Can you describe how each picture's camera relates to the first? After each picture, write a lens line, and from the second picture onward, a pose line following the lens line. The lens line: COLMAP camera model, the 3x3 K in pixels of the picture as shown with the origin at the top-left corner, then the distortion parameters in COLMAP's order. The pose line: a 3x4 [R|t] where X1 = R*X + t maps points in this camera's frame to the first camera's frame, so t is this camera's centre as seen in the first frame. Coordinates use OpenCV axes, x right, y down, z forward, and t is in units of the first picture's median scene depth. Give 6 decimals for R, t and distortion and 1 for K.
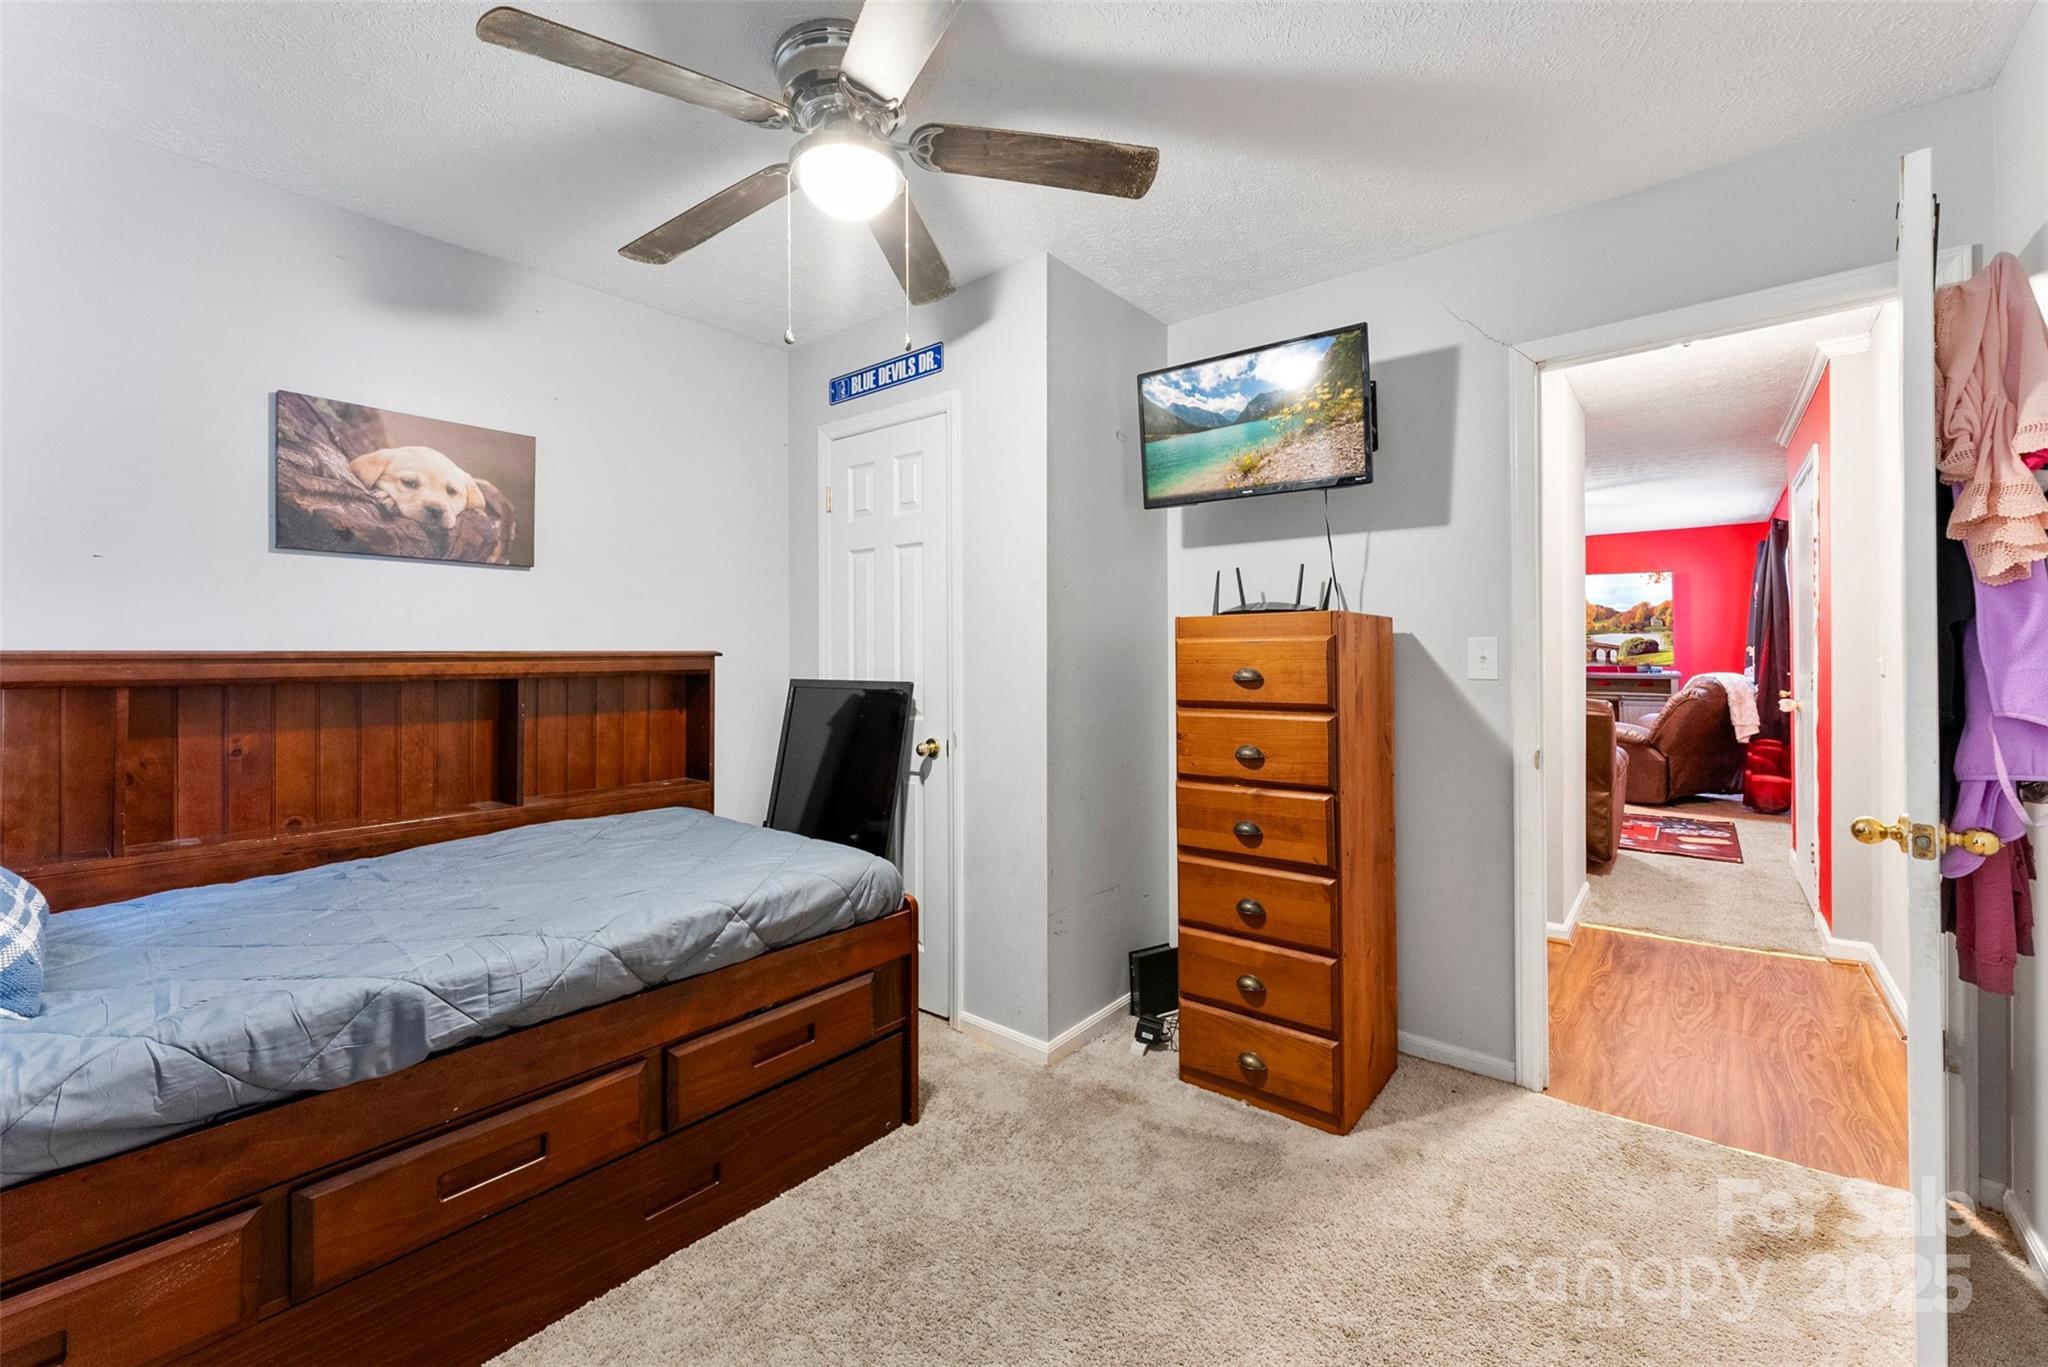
lens RADIAL K [[847.0, 0, 1018.9], [0, 847.0, 670.6], [0, 0, 1]] dist [-0.003588, 0.000199]
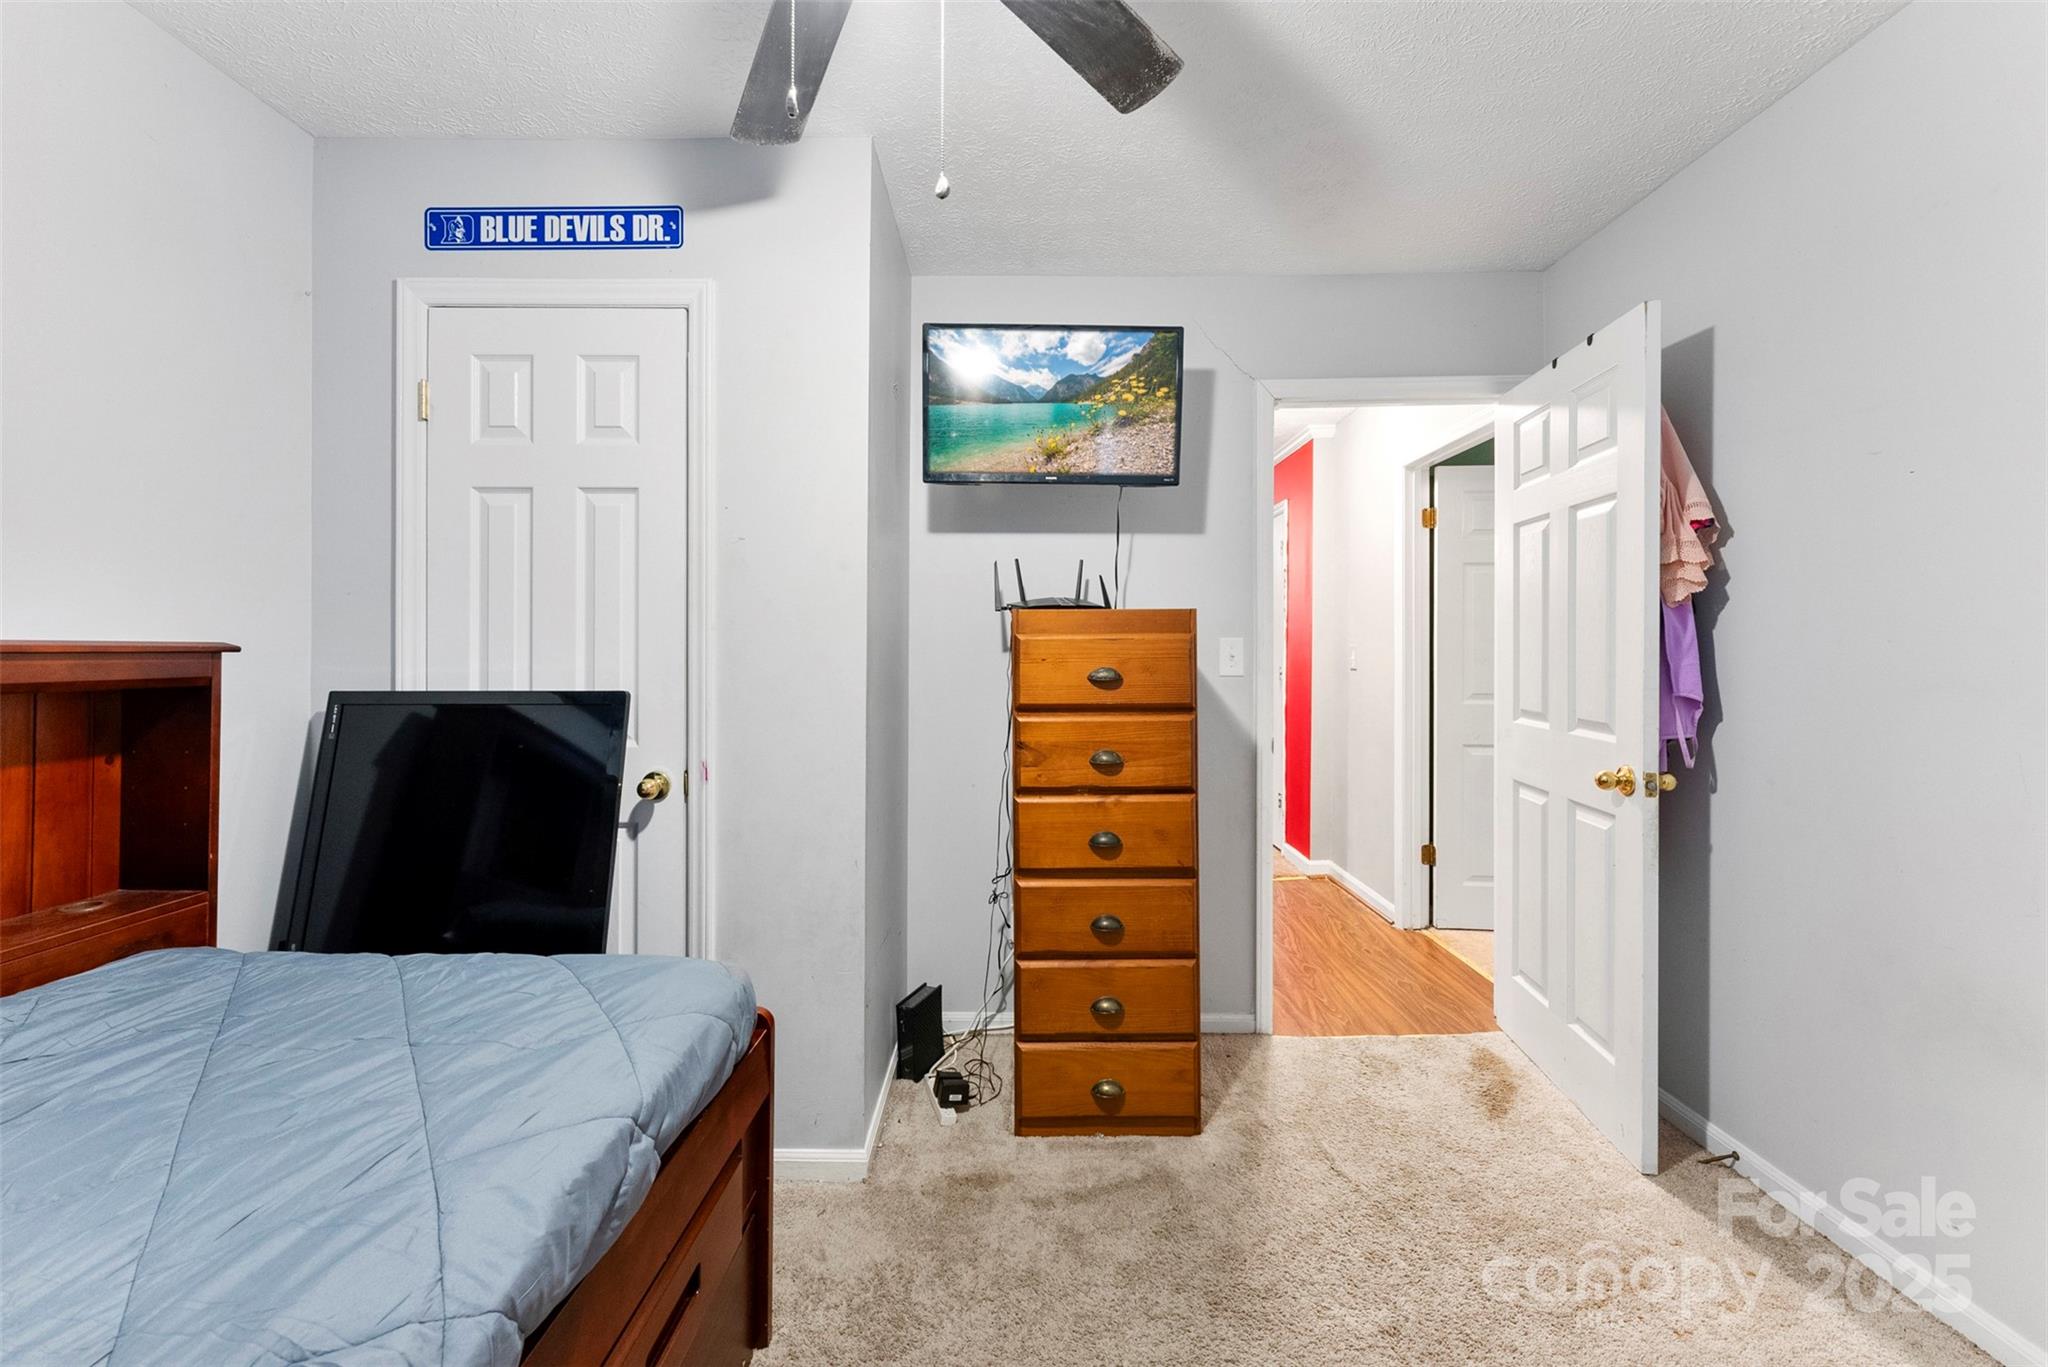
lens RADIAL K [[847.0, 0, 1026.6], [0, 847.0, 665.5], [0, 0, 1]] dist [-0.003588, 0.000199]
pose [[0.771058, -0.006342, 0.636733, -0.346962], [0.009145, 0.999958, -0.001114, -0.003945], [-0.636699, 0.006682, 0.771084, 0.302240]]
